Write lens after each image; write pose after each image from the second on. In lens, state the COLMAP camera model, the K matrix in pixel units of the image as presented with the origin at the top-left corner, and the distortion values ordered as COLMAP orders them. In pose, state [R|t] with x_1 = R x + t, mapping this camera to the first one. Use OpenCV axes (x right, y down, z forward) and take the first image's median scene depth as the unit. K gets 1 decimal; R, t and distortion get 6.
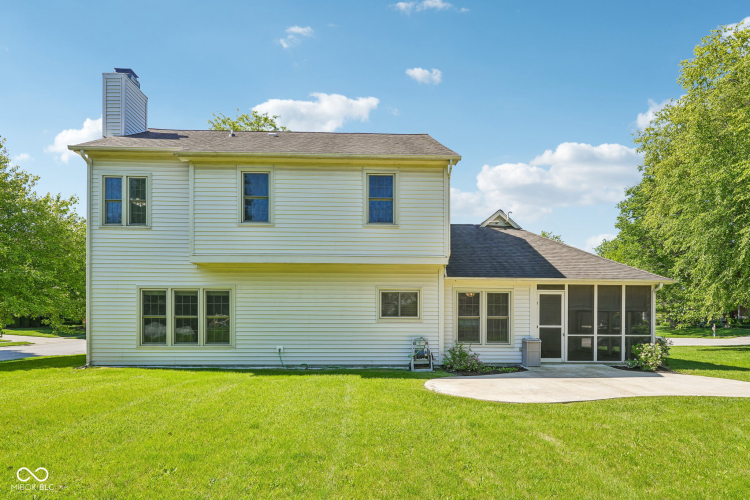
lens RADIAL K [[449.3, 0, 378.4], [0, 449.3, 315.1], [0, 0, 1]] dist [-0.007855, -0.001002]
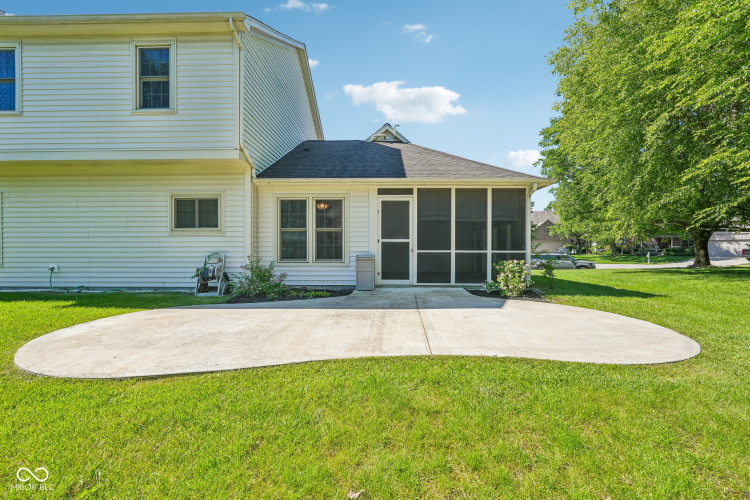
lens RADIAL K [[327.8, 0, 374.3], [0, 327.8, 250.8], [0, 0, 1]] dist [-0.015908, 0.007418]
pose [[0.997318, -0.004720, -0.073036, 0.397514], [0.005086, 0.999975, 0.004831, 0.041741], [0.073011, -0.005189, 0.997318, 0.419187]]
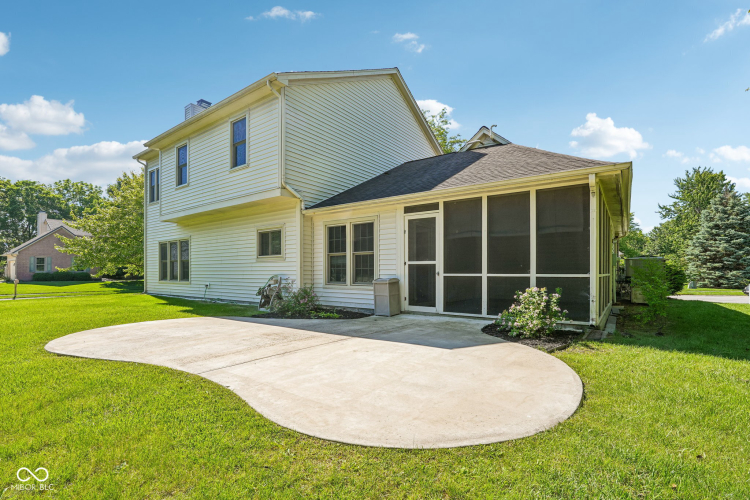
lens RADIAL K [[339.7, 0, 379.2], [0, 339.7, 269.8], [0, 0, 1]] dist [-0.001606, -0.000009]
pose [[0.779188, -0.009340, -0.626720, 0.689006], [0.006045, 0.999954, -0.007387, 0.041581], [0.626761, 0.001967, 0.779209, 0.542367]]
